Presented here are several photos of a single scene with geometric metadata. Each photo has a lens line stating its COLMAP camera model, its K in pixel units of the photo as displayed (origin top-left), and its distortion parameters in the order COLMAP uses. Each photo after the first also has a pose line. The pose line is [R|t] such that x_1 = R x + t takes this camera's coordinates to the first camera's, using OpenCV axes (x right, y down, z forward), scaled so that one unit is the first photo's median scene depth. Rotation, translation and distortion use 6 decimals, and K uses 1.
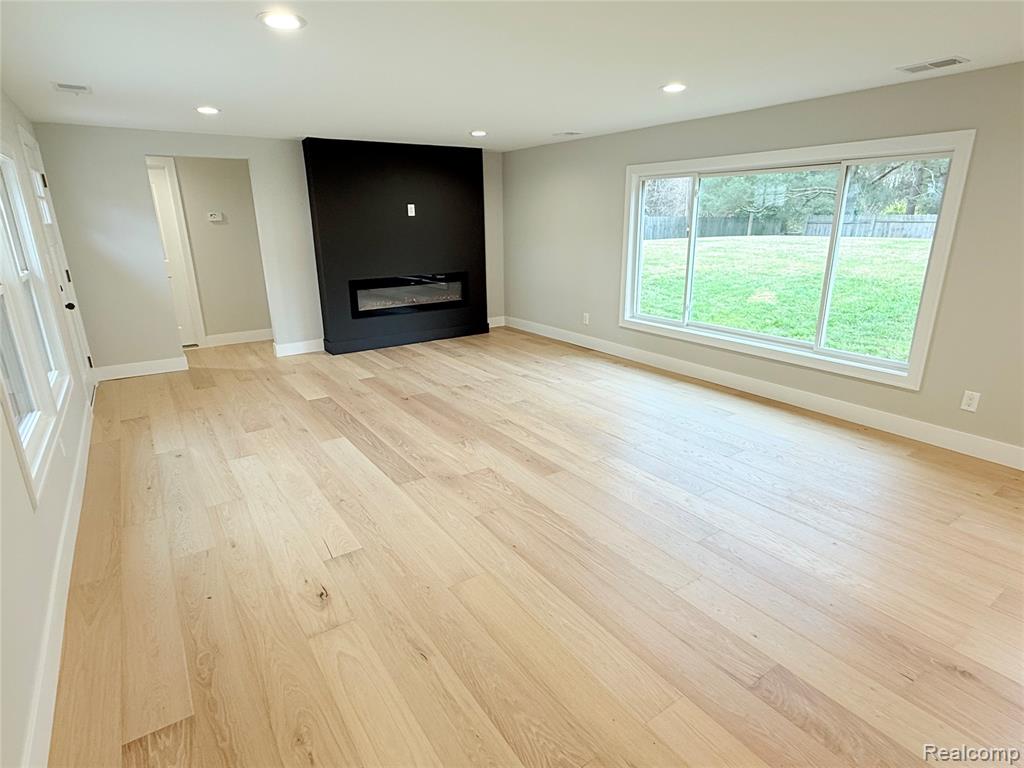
lens RADIAL K [[546.1, 0, 511.9], [0, 546.1, 382.3], [0, 0, 1]] dist [-0.005269, 0.000117]
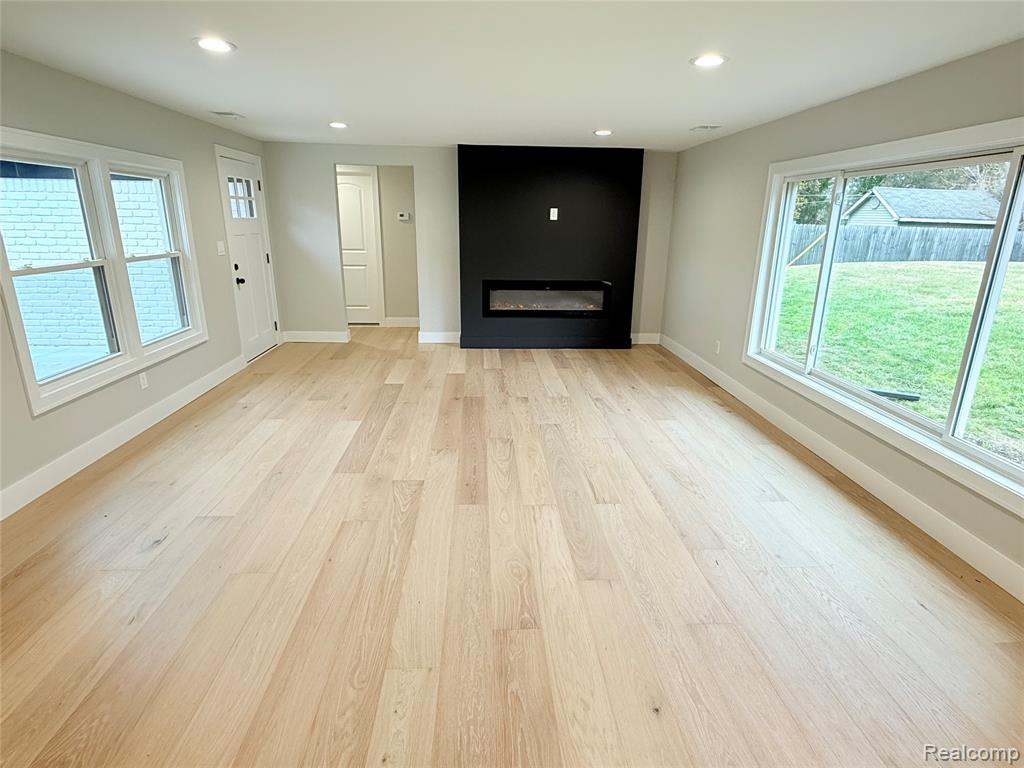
lens RADIAL K [[546.1, 0, 512.9], [0, 546.1, 383.8], [0, 0, 1]] dist [-0.005269, 0.000117]
pose [[0.857262, 0.171076, -0.485629, 0.335894], [-0.173972, 0.983957, 0.039519, -0.048344], [0.484599, 0.050607, 0.873271, 0.143606]]
